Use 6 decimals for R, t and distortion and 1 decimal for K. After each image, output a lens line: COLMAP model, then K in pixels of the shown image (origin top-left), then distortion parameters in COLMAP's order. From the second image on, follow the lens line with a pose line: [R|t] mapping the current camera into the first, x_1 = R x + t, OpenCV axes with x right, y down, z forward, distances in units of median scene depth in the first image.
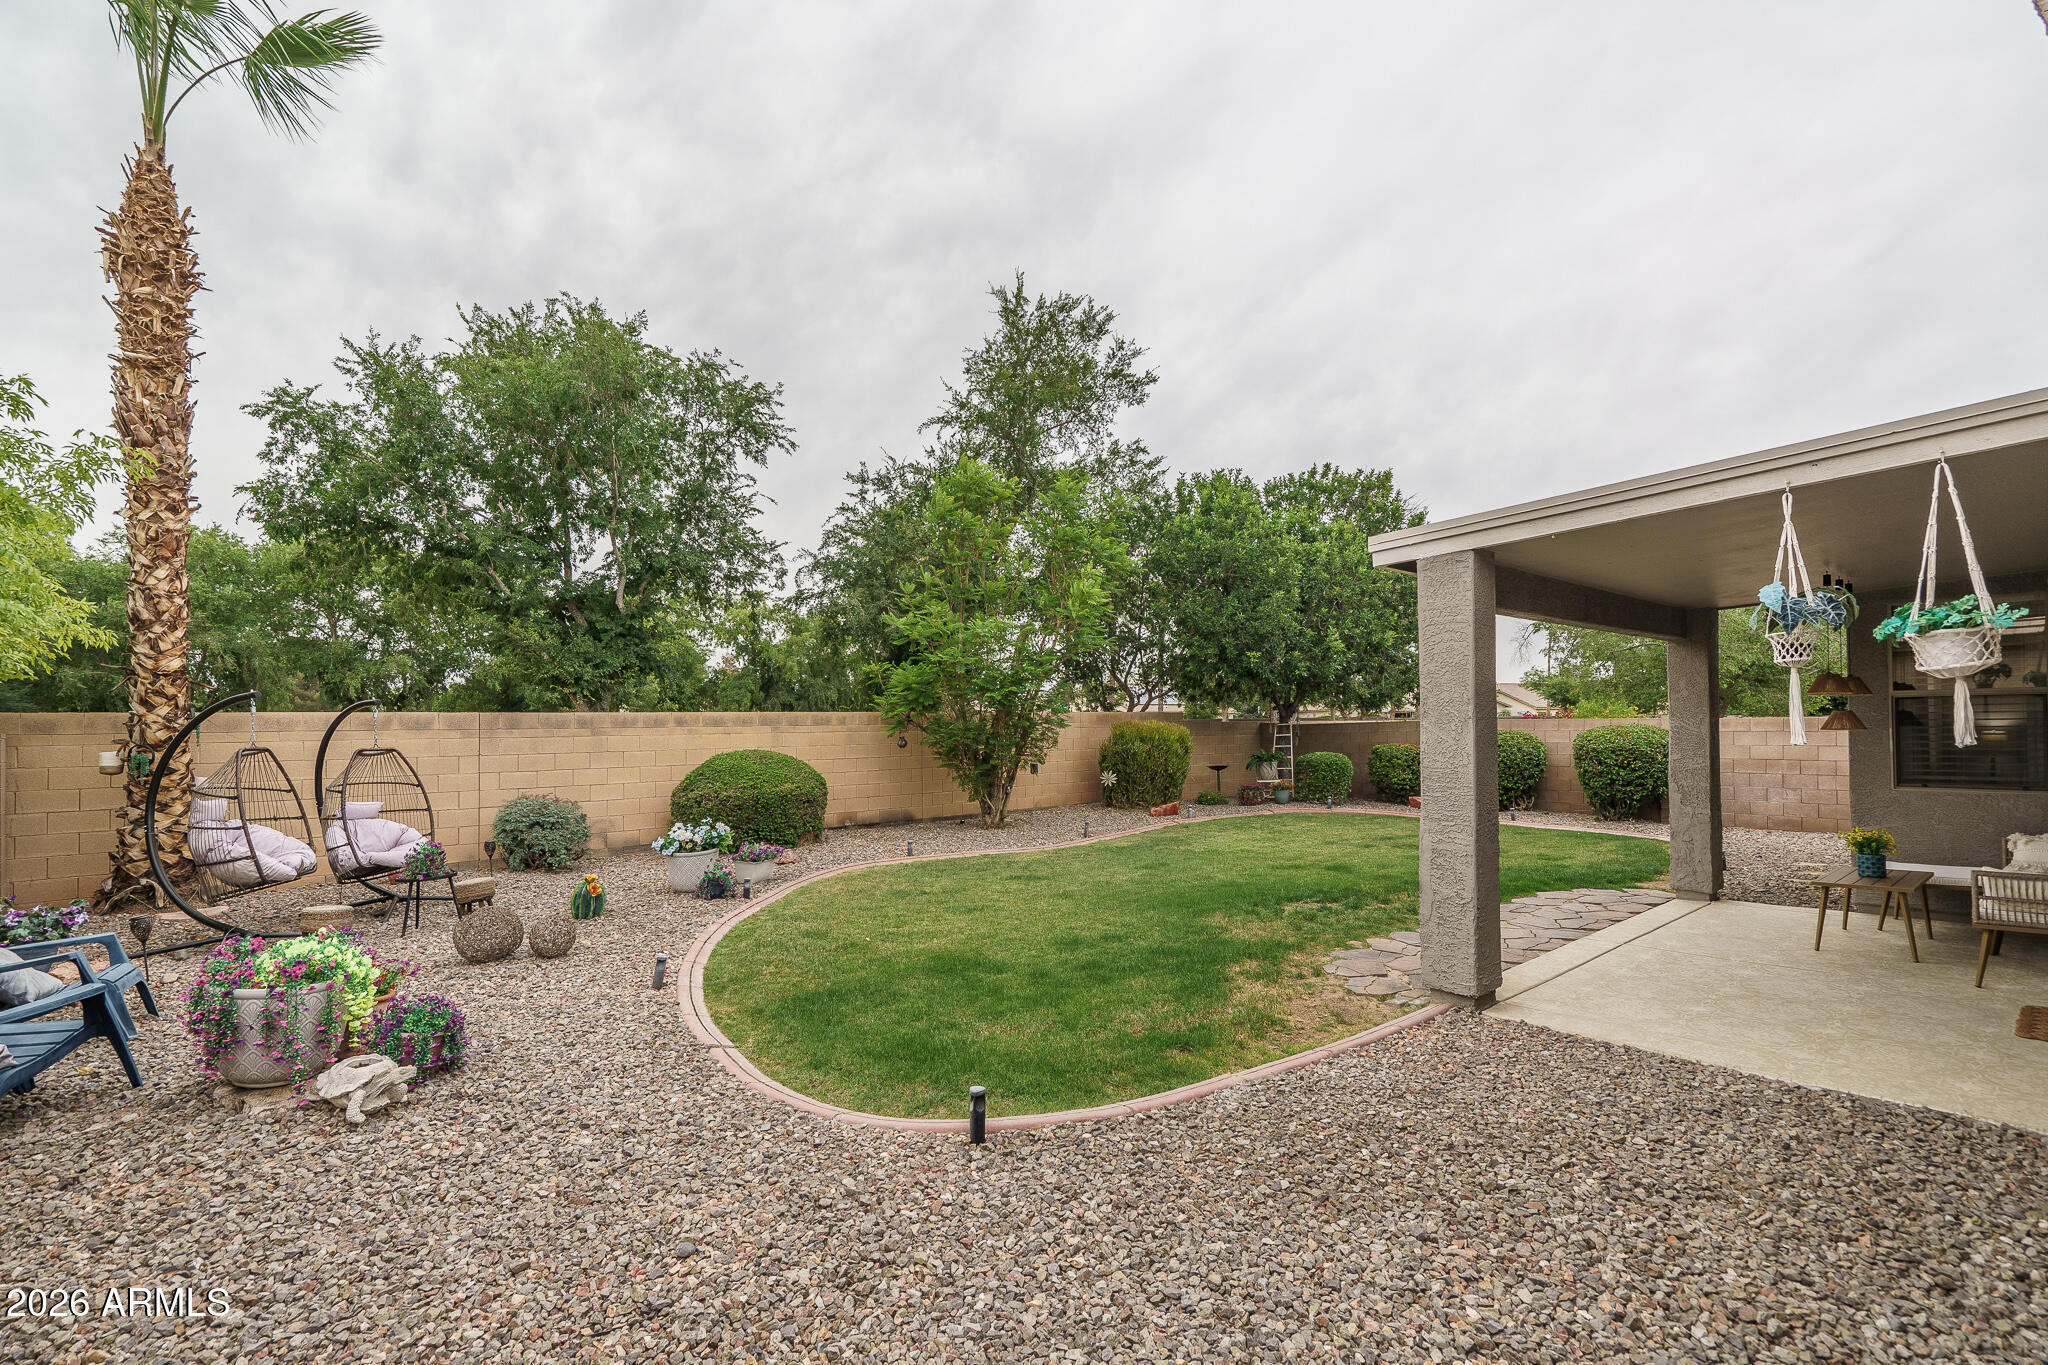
lens RADIAL K [[920.0, 0, 1026.9], [0, 920.0, 688.0], [0, 0, 1]] dist [0.001702, 0.000082]
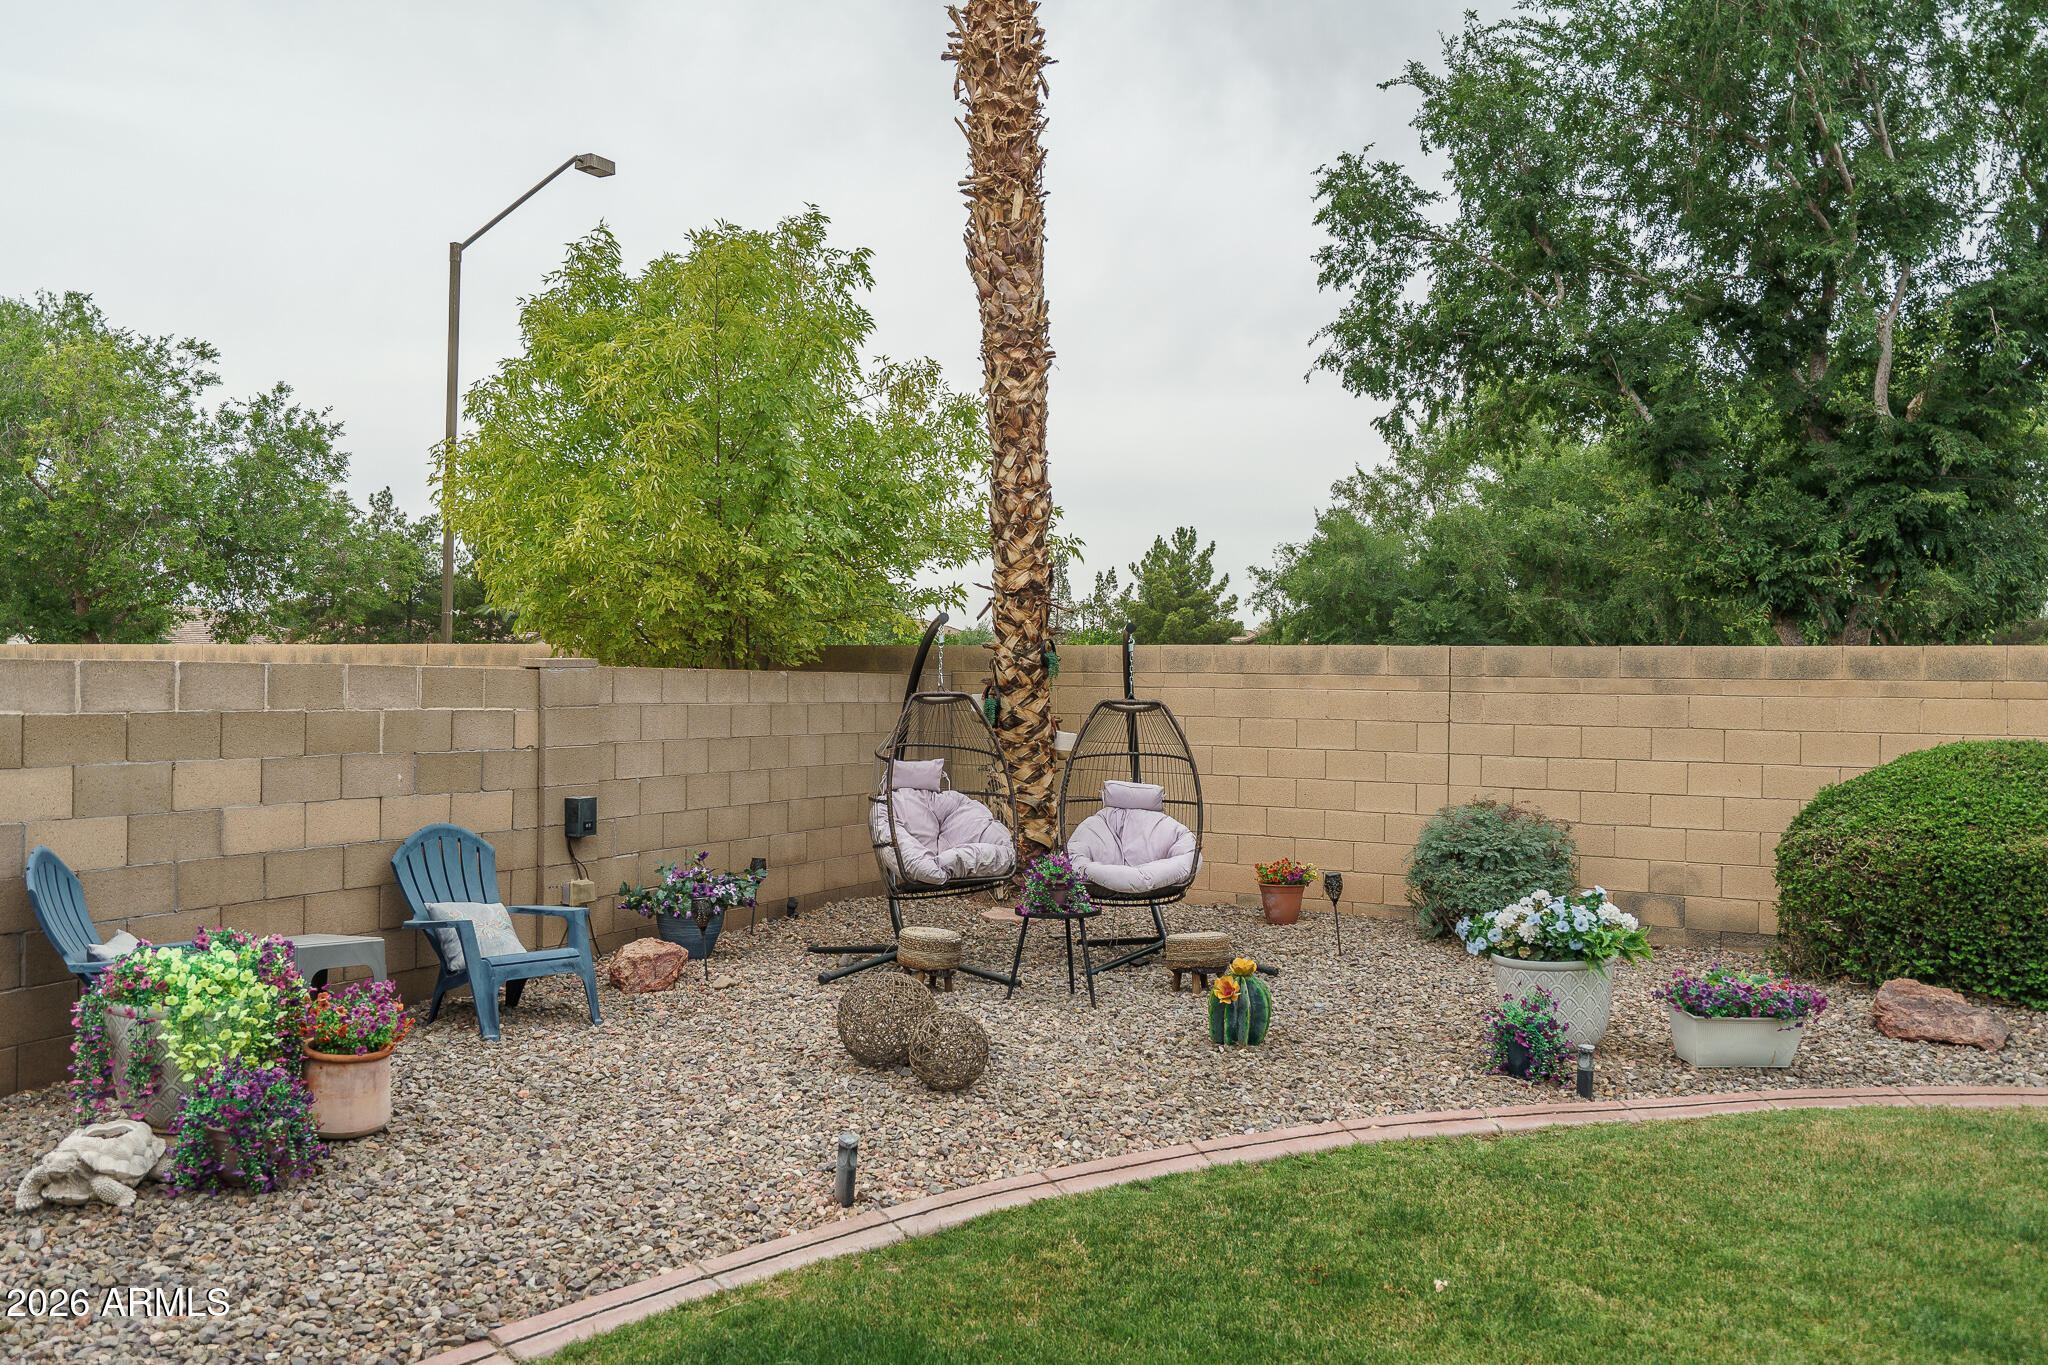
lens RADIAL K [[1578.1, 0, 1021.3], [0, 1578.1, 669.2], [0, 0, 1]] dist [0.005383, -0.001459]
pose [[0.336878, 0.012539, -0.941465, 0.155956], [0.021396, 0.999551, 0.020968, 0.010734], [0.941305, -0.027207, 0.336458, 0.305318]]
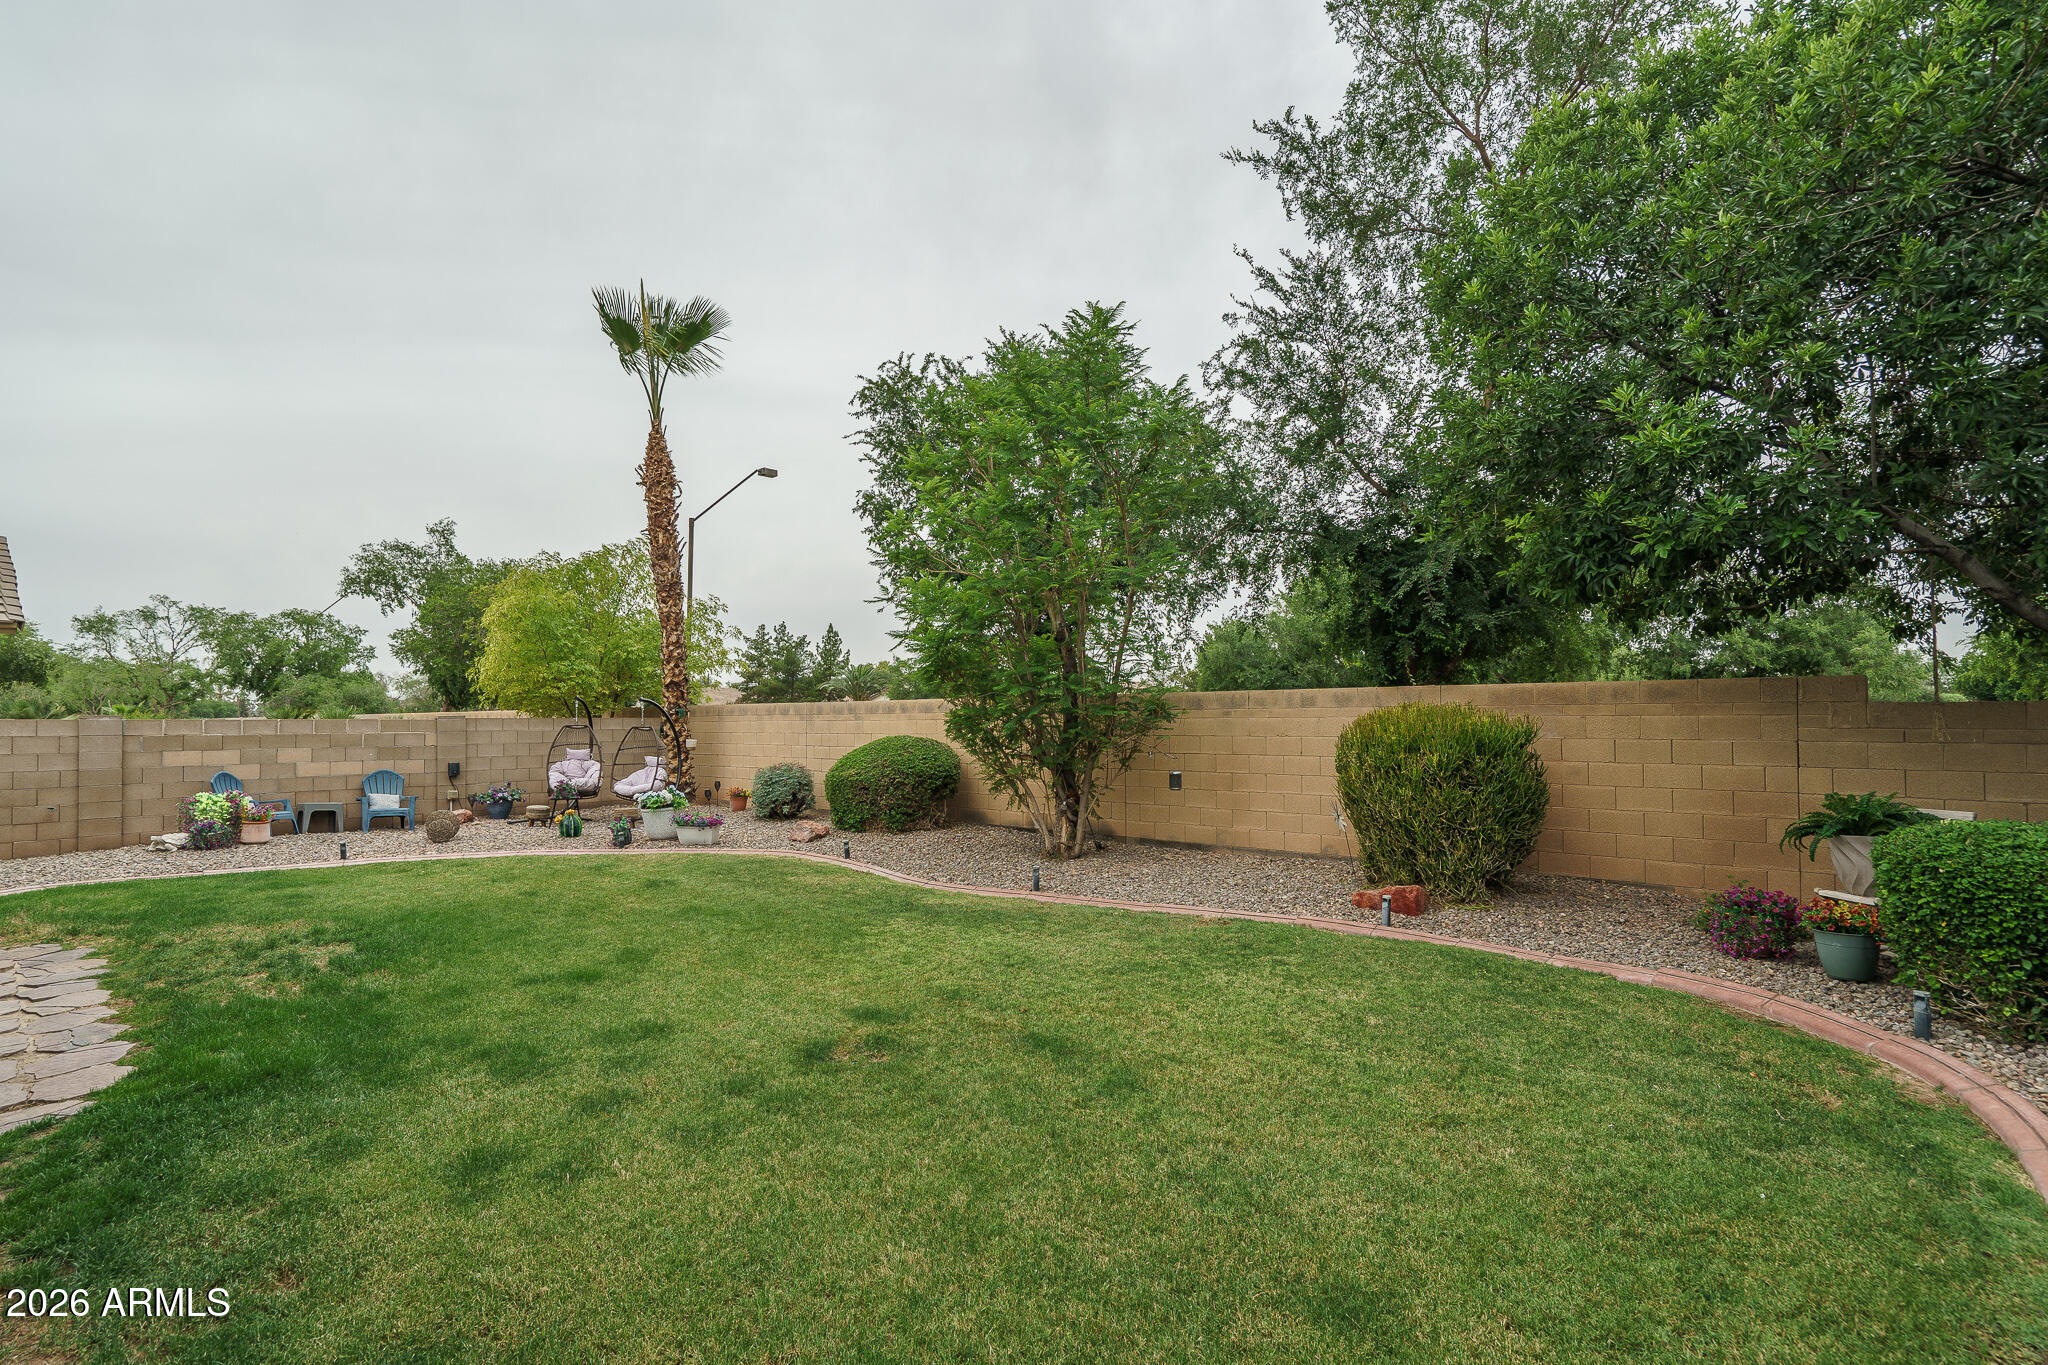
lens RADIAL K [[971.6, 0, 1024.0], [0, 971.6, 682.5], [0, 0, 1]] dist [0.000676, -0.000229]
pose [[0.115111, -0.023009, -0.993086, 0.651851], [0.046388, 0.998766, -0.017764, 0.026655], [0.992269, -0.044022, 0.116036, 0.819029]]
